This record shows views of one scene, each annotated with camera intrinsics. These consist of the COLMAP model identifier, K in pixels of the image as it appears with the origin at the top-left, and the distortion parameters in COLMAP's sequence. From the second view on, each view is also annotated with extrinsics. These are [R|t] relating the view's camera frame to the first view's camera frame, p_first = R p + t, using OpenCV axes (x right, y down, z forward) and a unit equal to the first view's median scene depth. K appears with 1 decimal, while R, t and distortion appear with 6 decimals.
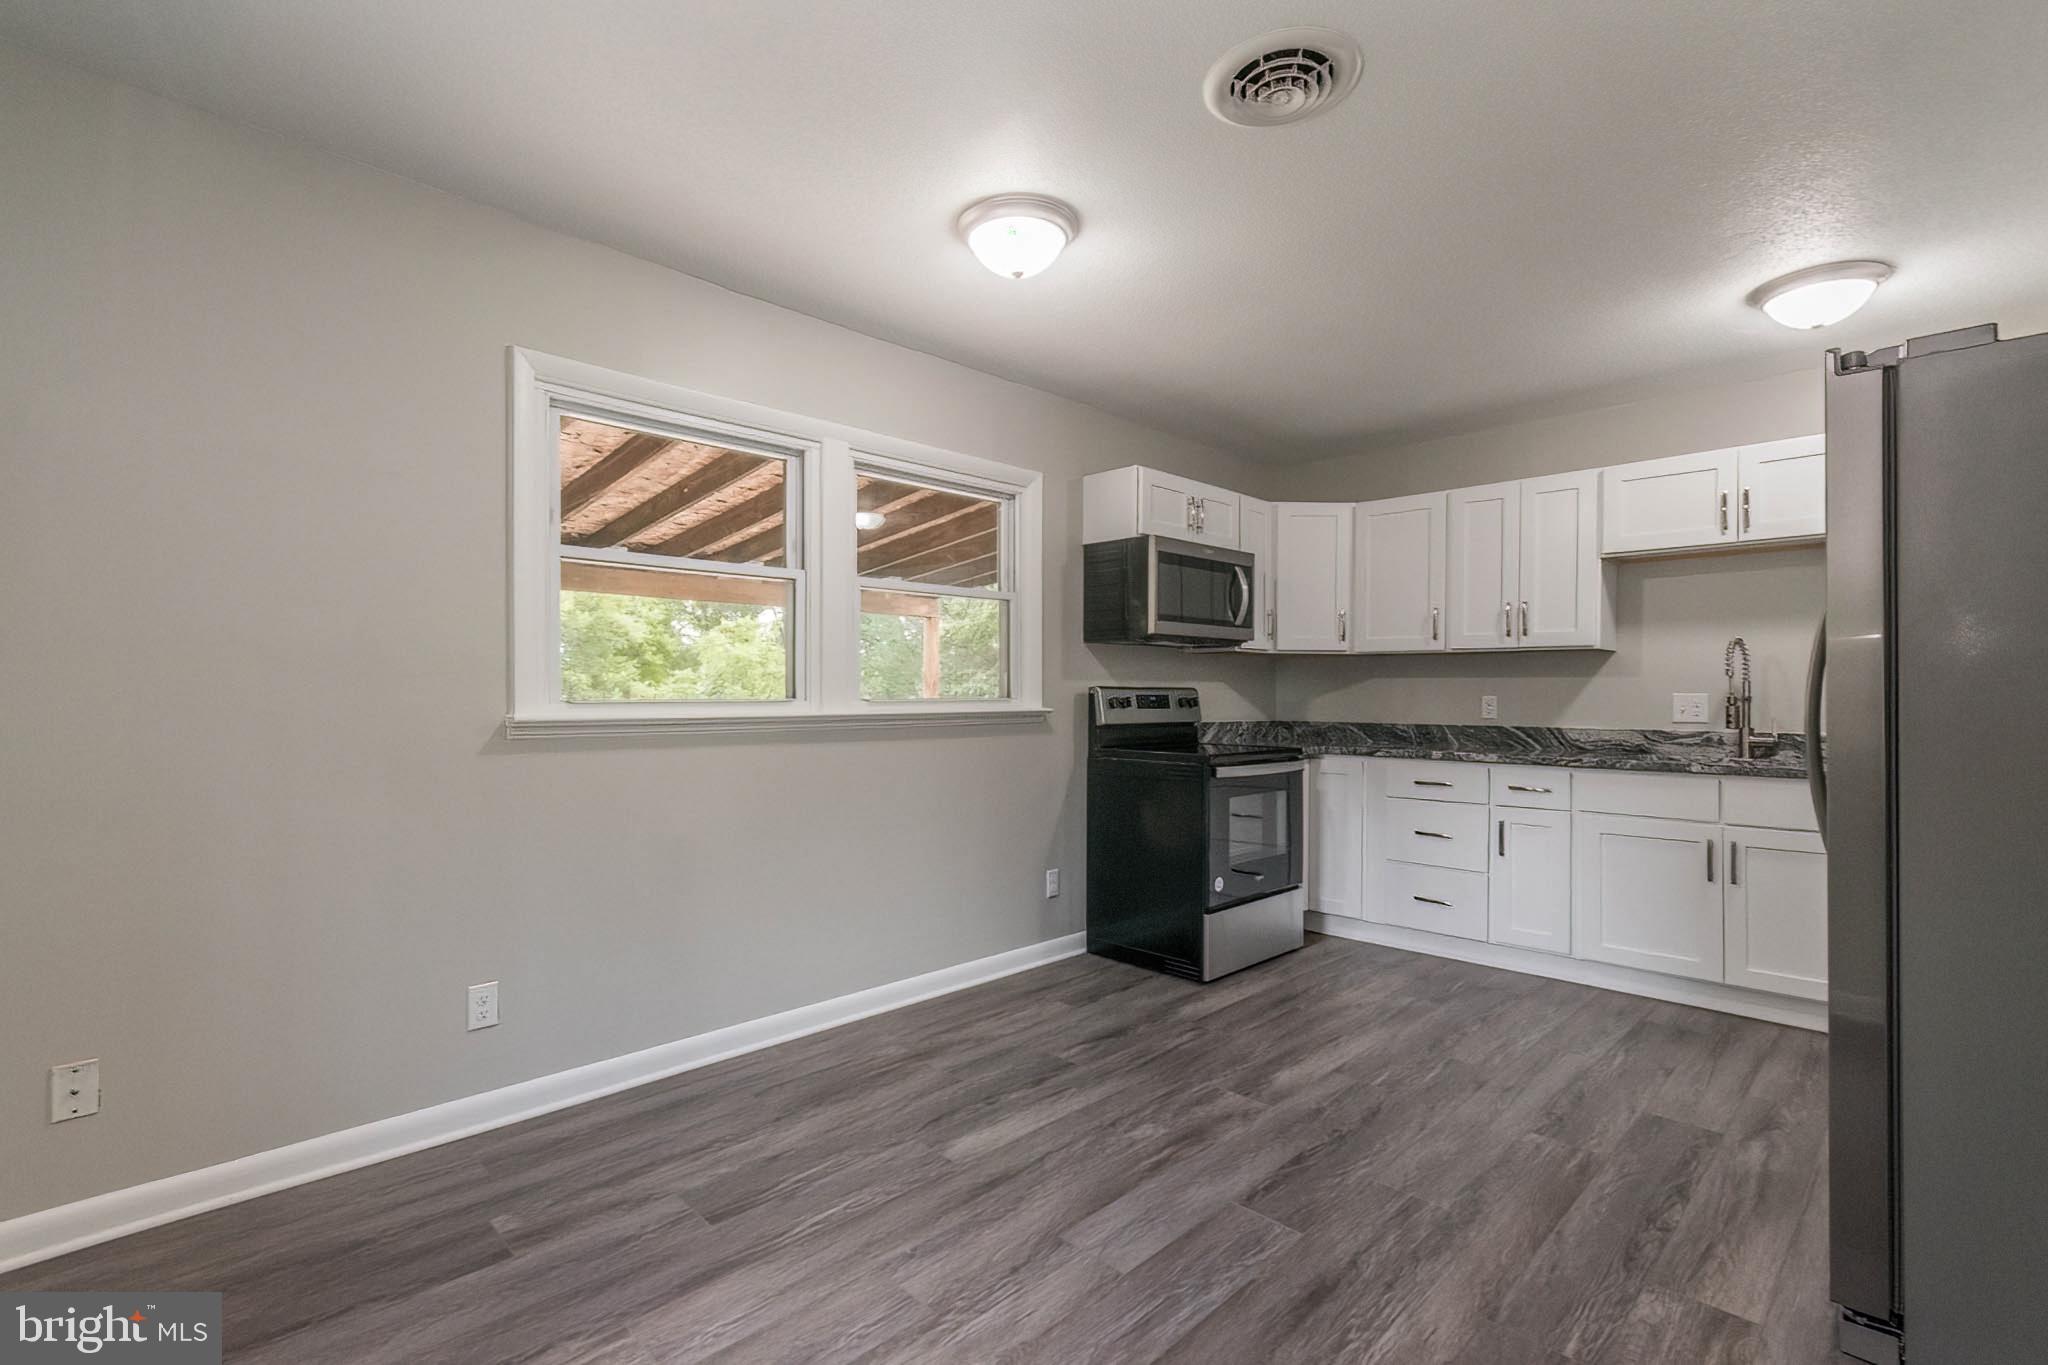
lens RADIAL K [[905.8, 0, 1003.4], [0, 905.8, 695.8], [0, 0, 1]] dist [0.001556, -0.000797]
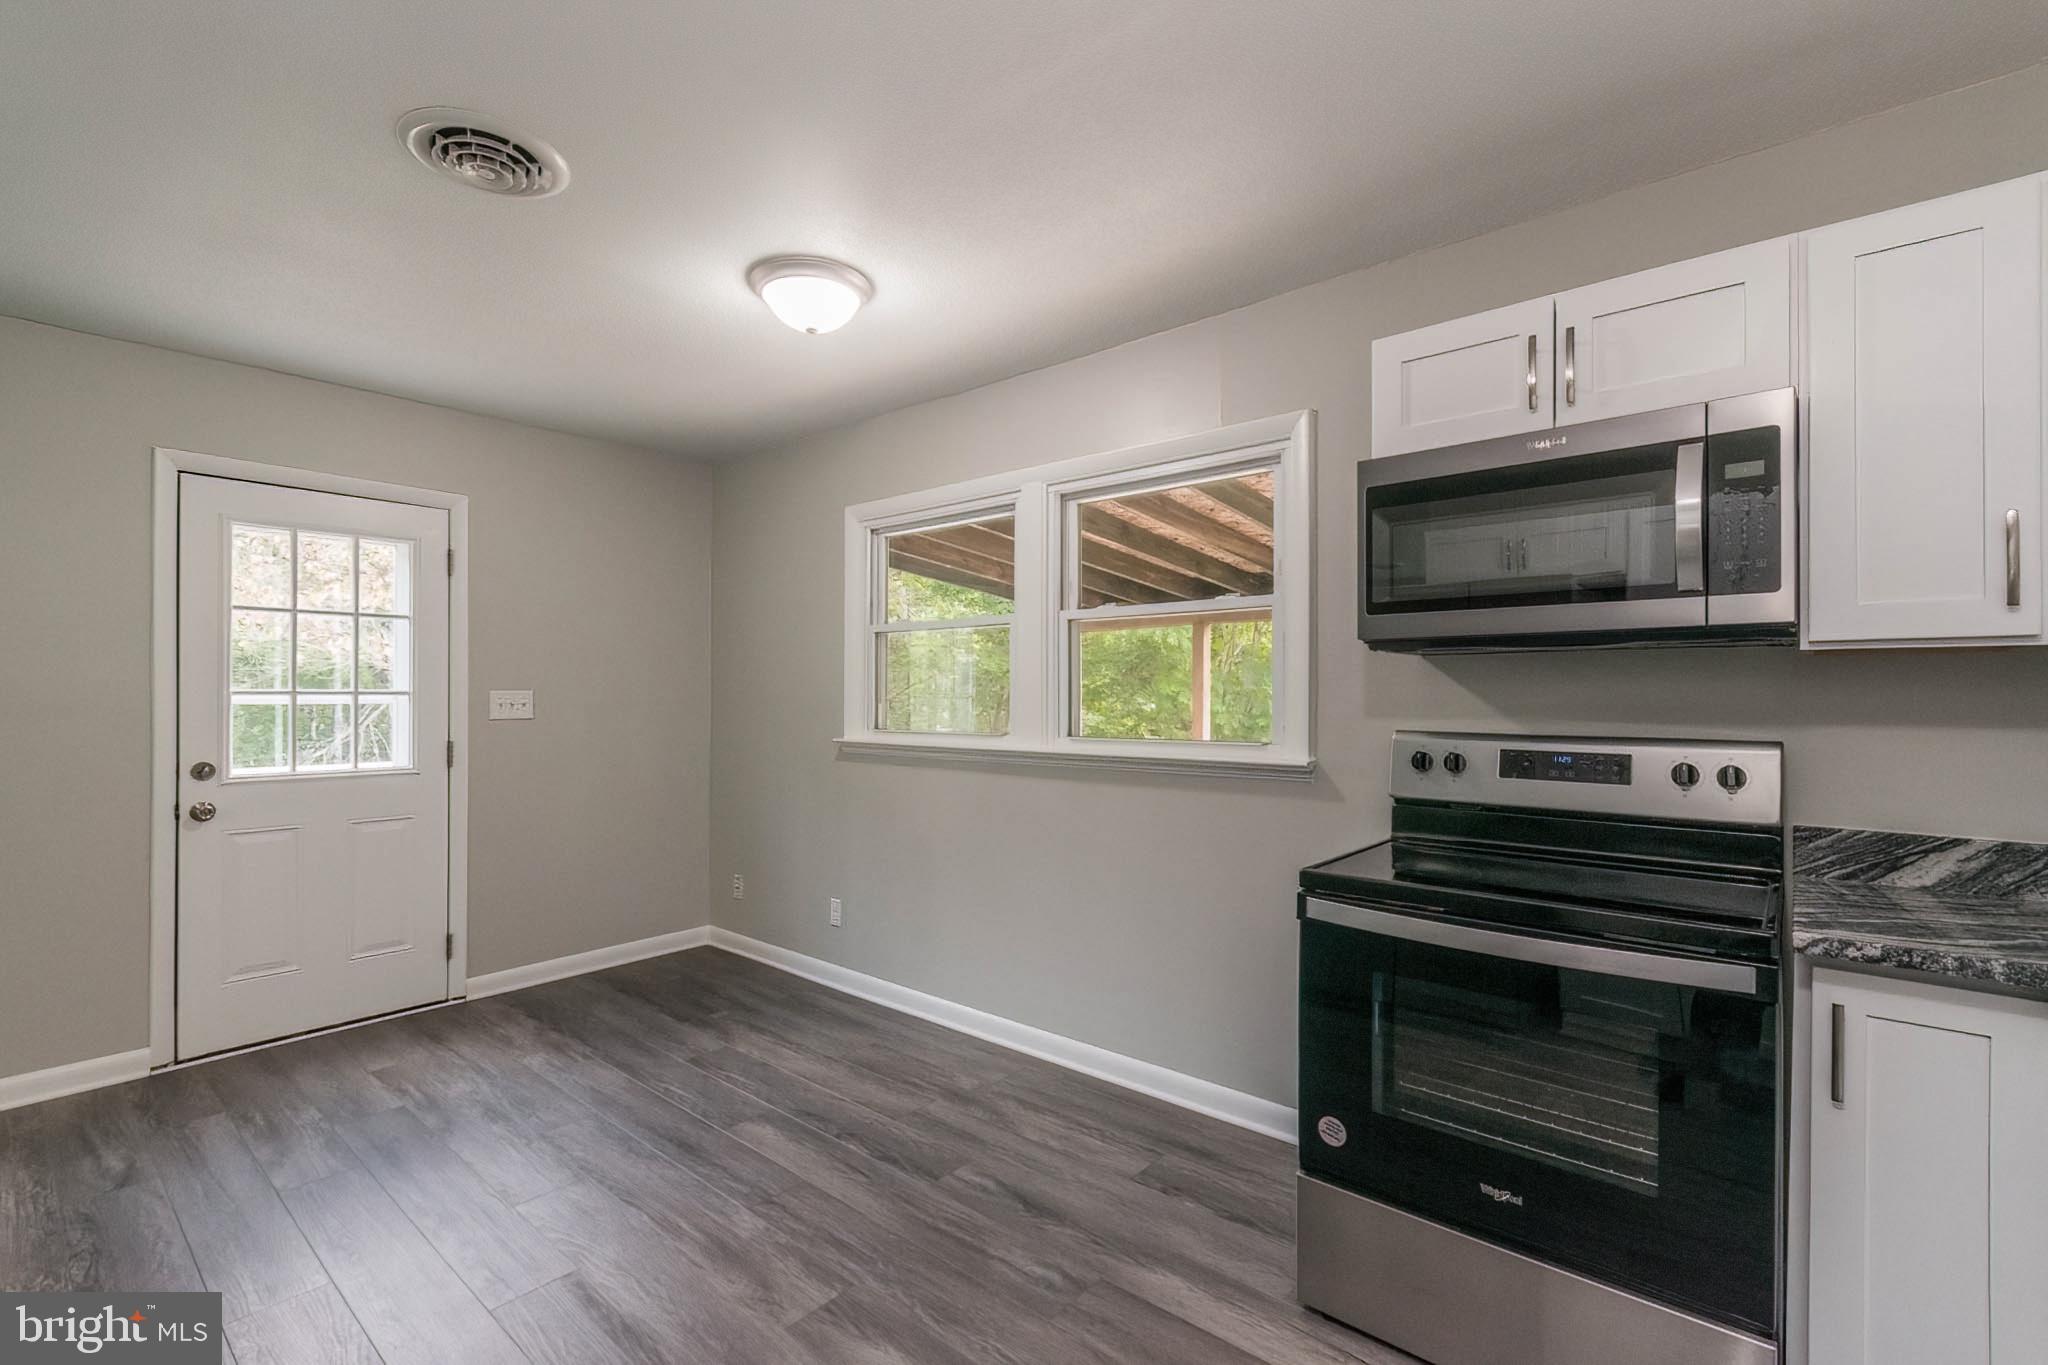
lens RADIAL K [[905.8, 0, 1044.1], [0, 905.8, 693.9], [0, 0, 1]] dist [0.001556, -0.000797]
pose [[0.112681, 0.001377, -0.993630, 0.769511], [-0.005129, 0.999987, 0.000804, -0.039472], [0.993618, 0.005005, 0.112687, 0.831717]]
